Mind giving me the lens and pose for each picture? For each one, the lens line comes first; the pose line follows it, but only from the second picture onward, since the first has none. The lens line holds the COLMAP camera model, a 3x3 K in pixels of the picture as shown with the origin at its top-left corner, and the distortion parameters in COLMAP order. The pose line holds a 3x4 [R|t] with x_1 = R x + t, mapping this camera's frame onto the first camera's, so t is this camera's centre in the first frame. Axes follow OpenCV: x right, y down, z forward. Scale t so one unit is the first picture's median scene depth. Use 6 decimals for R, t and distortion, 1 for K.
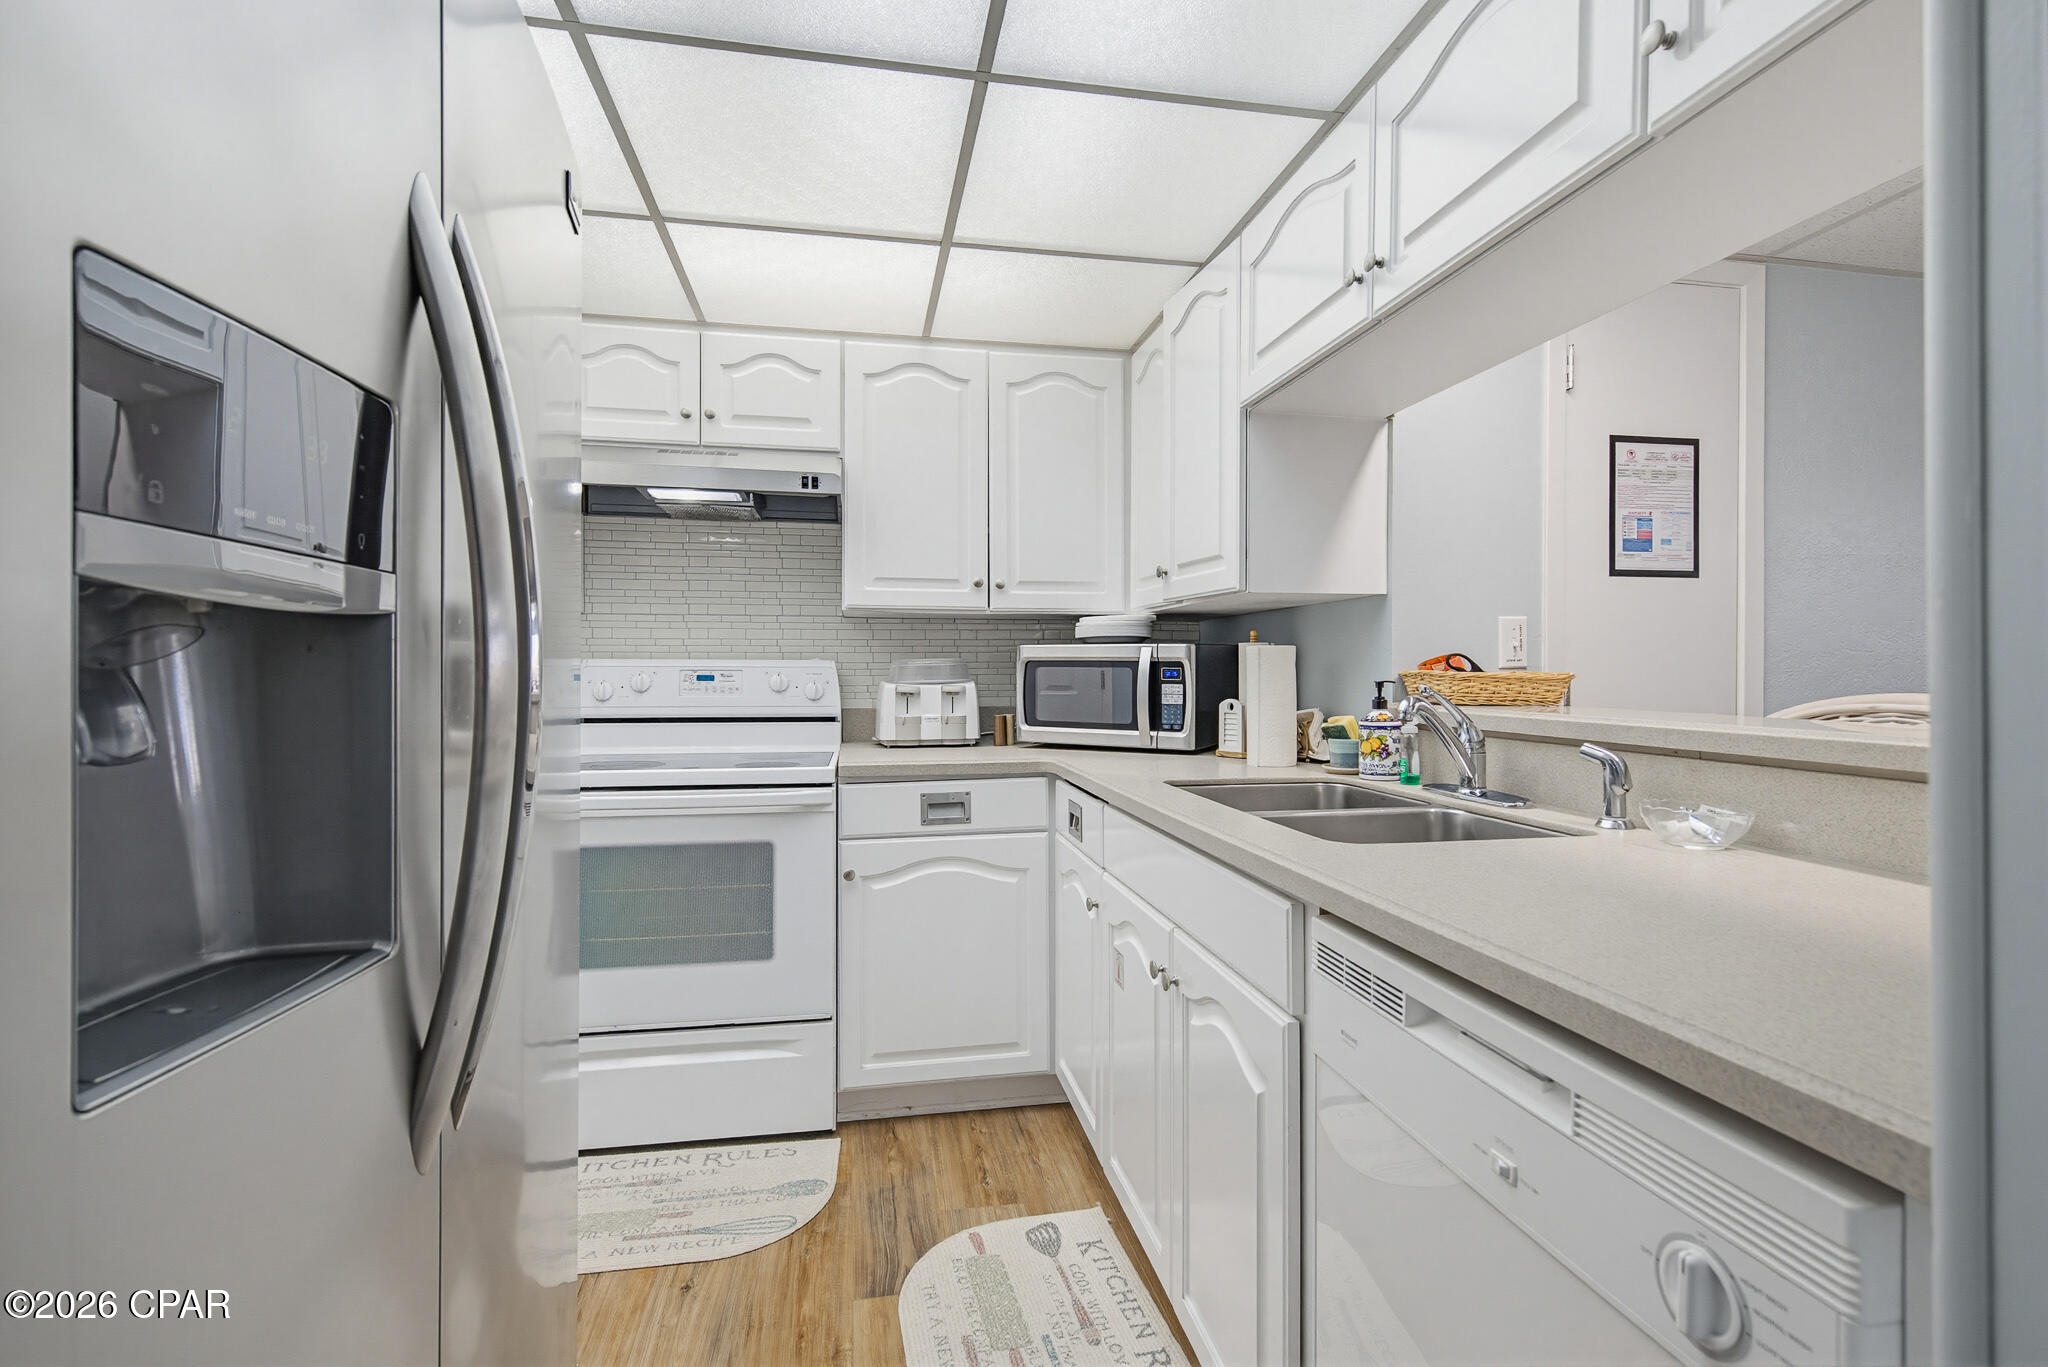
lens RADIAL K [[942.7, 0, 1024.0], [0, 942.7, 683.5], [0, 0, 1]] dist [-0.001684, -0.001547]
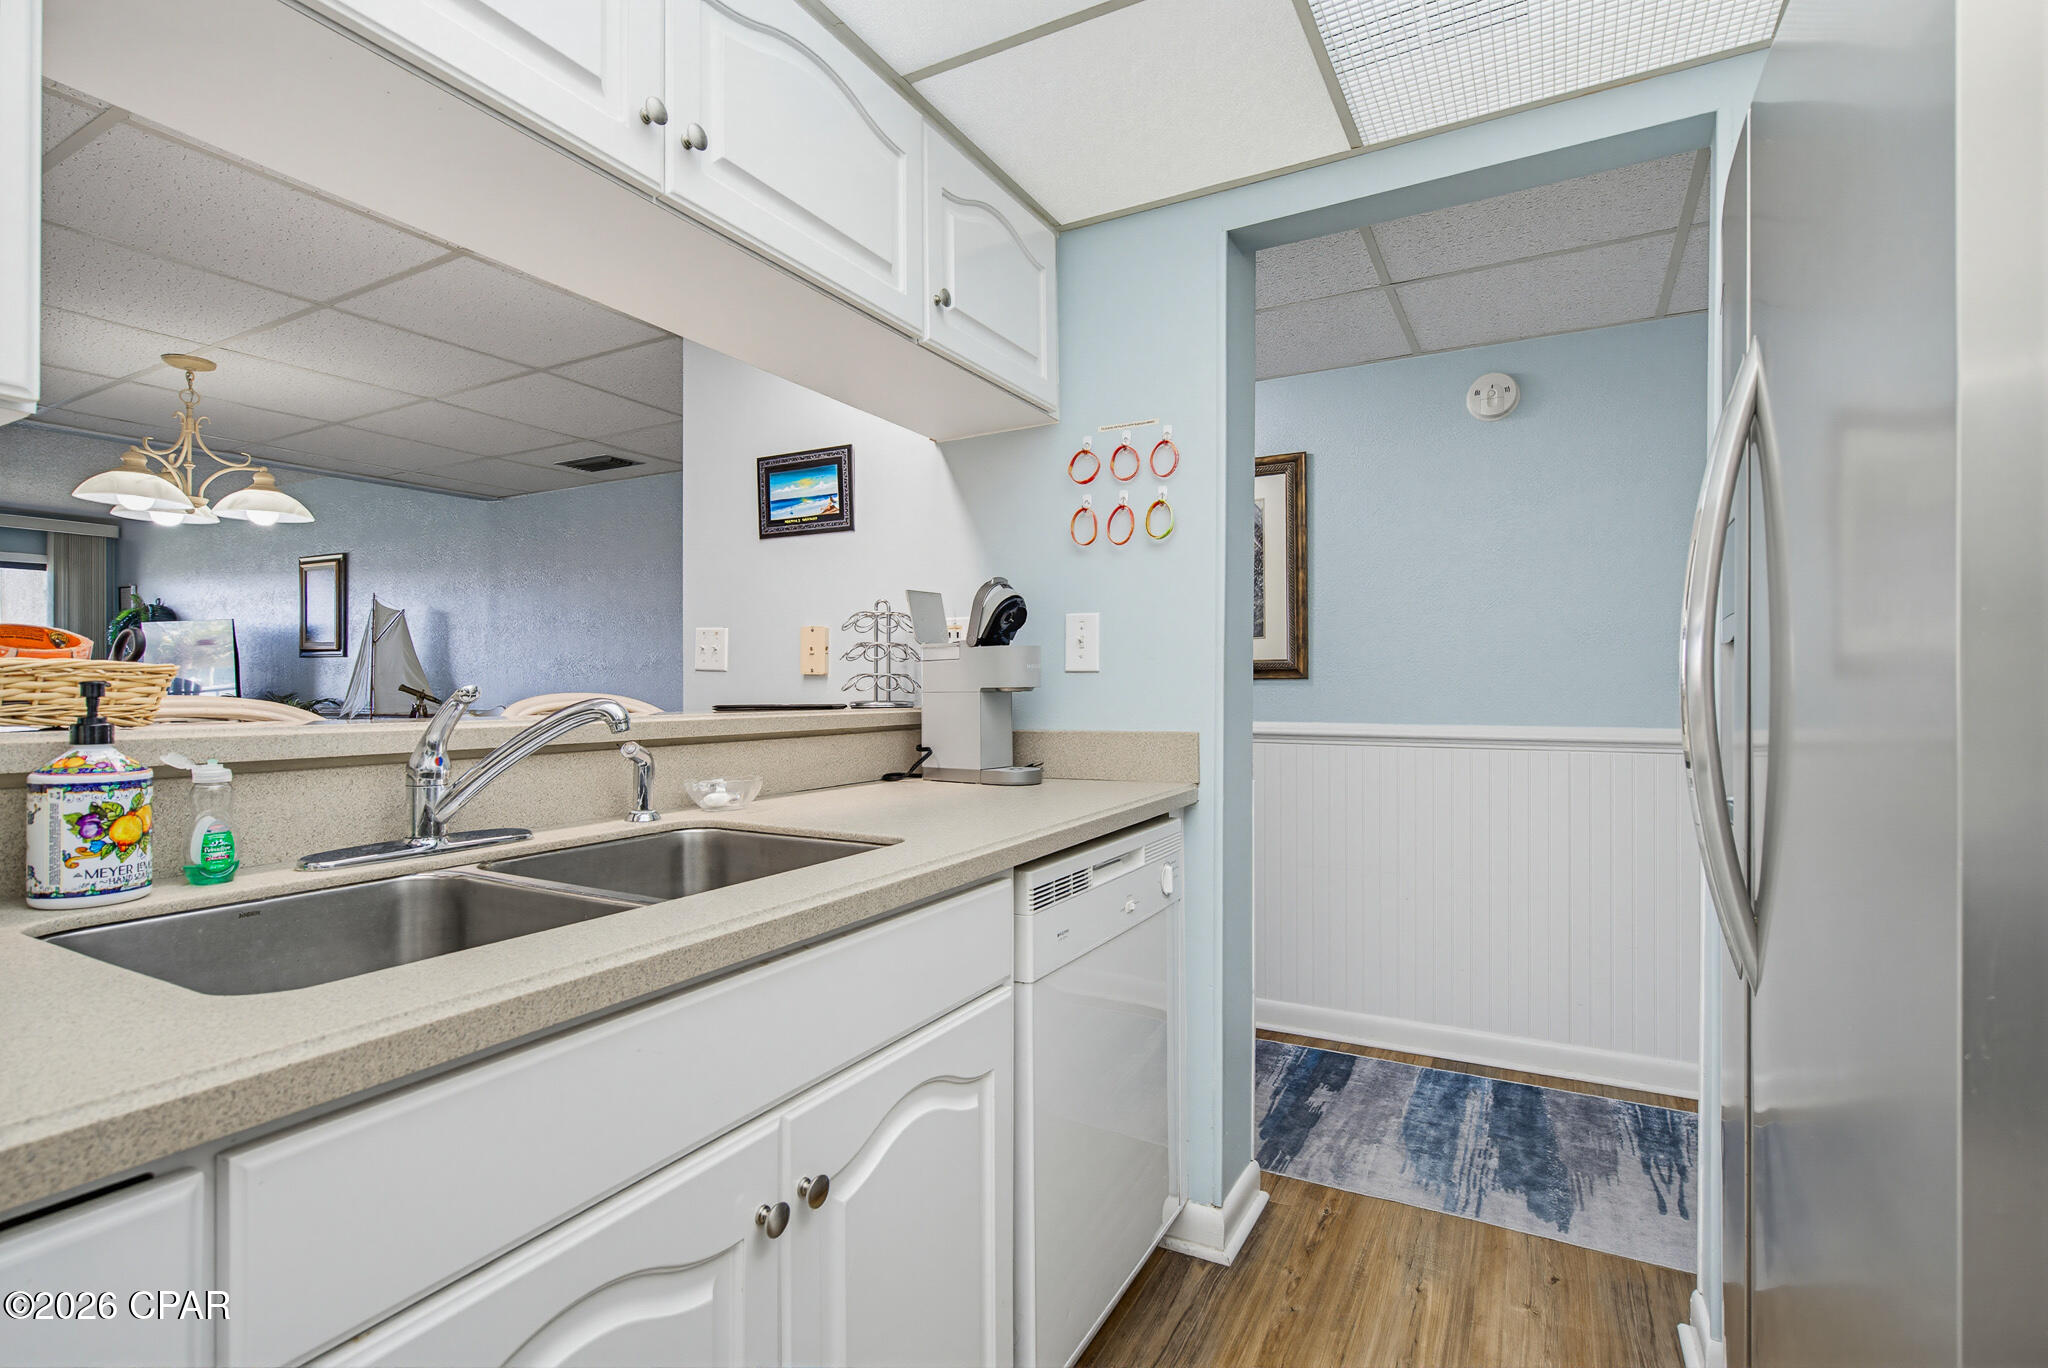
lens RADIAL K [[965.4, 0, 1024.0], [0, 965.4, 684.0], [0, 0, 1]] dist [0.005102, 0.000068]
pose [[-0.780002, 0.000064, 0.625777, -0.200824], [0.007031, 0.999938, 0.008661, -0.001787], [-0.625738, 0.011155, -0.779954, 0.858137]]
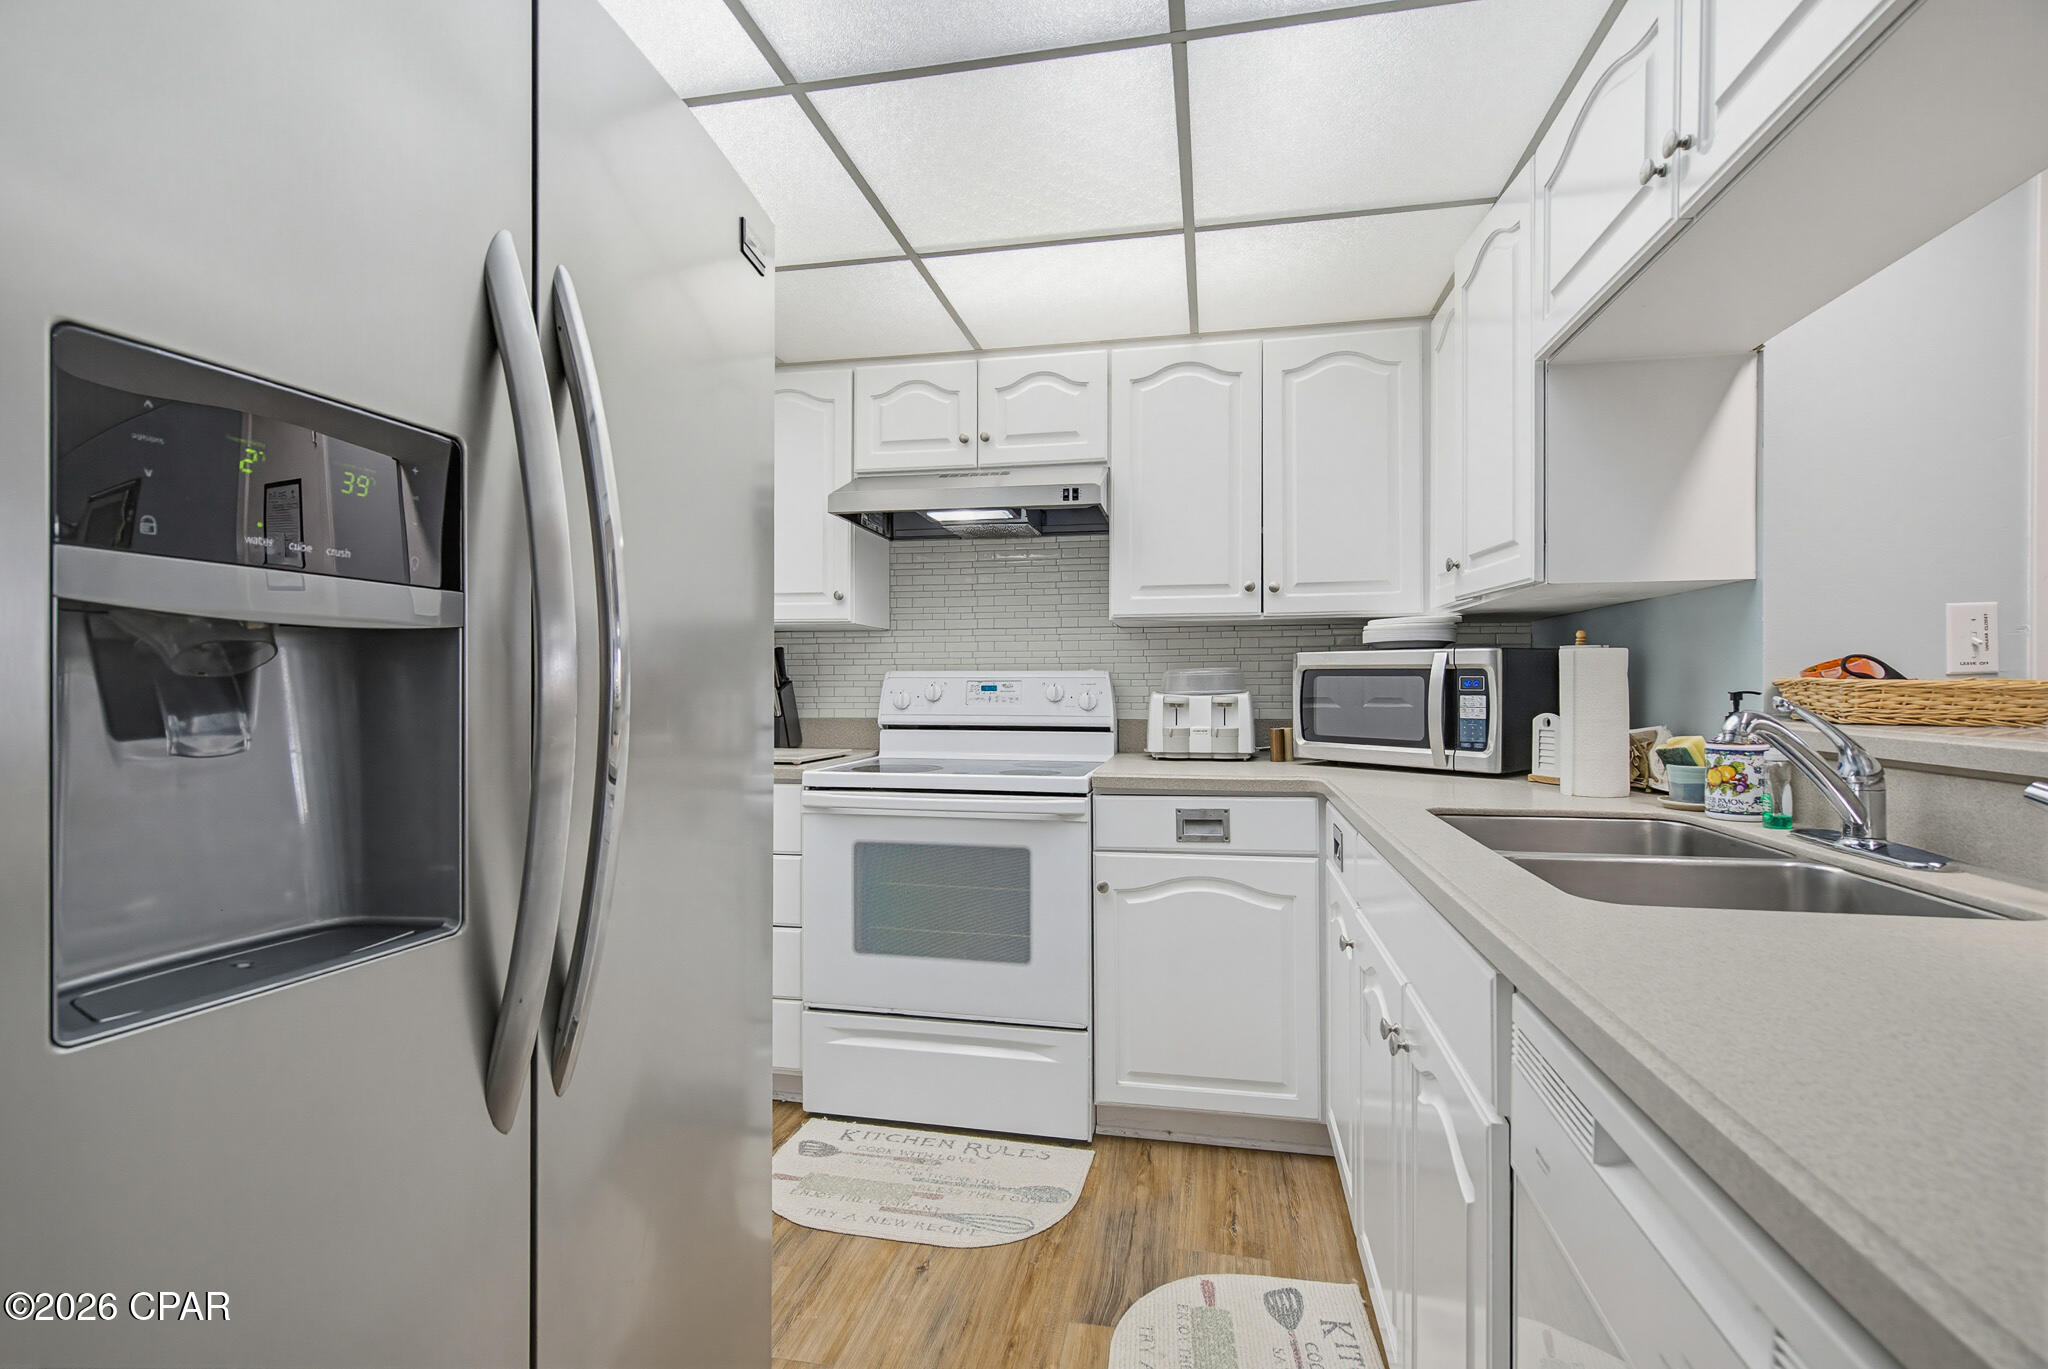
lens RADIAL K [[928.2, 0, 1015.1], [0, 928.2, 694.6], [0, 0, 1]] dist [-0.002364, -0.001514]
pose [[0.925515, 0.002204, -0.378704, 0.093739], [-0.002254, 0.999997, 0.000309, 0.000625], [0.378704, 0.000567, 0.925518, 0.059487]]
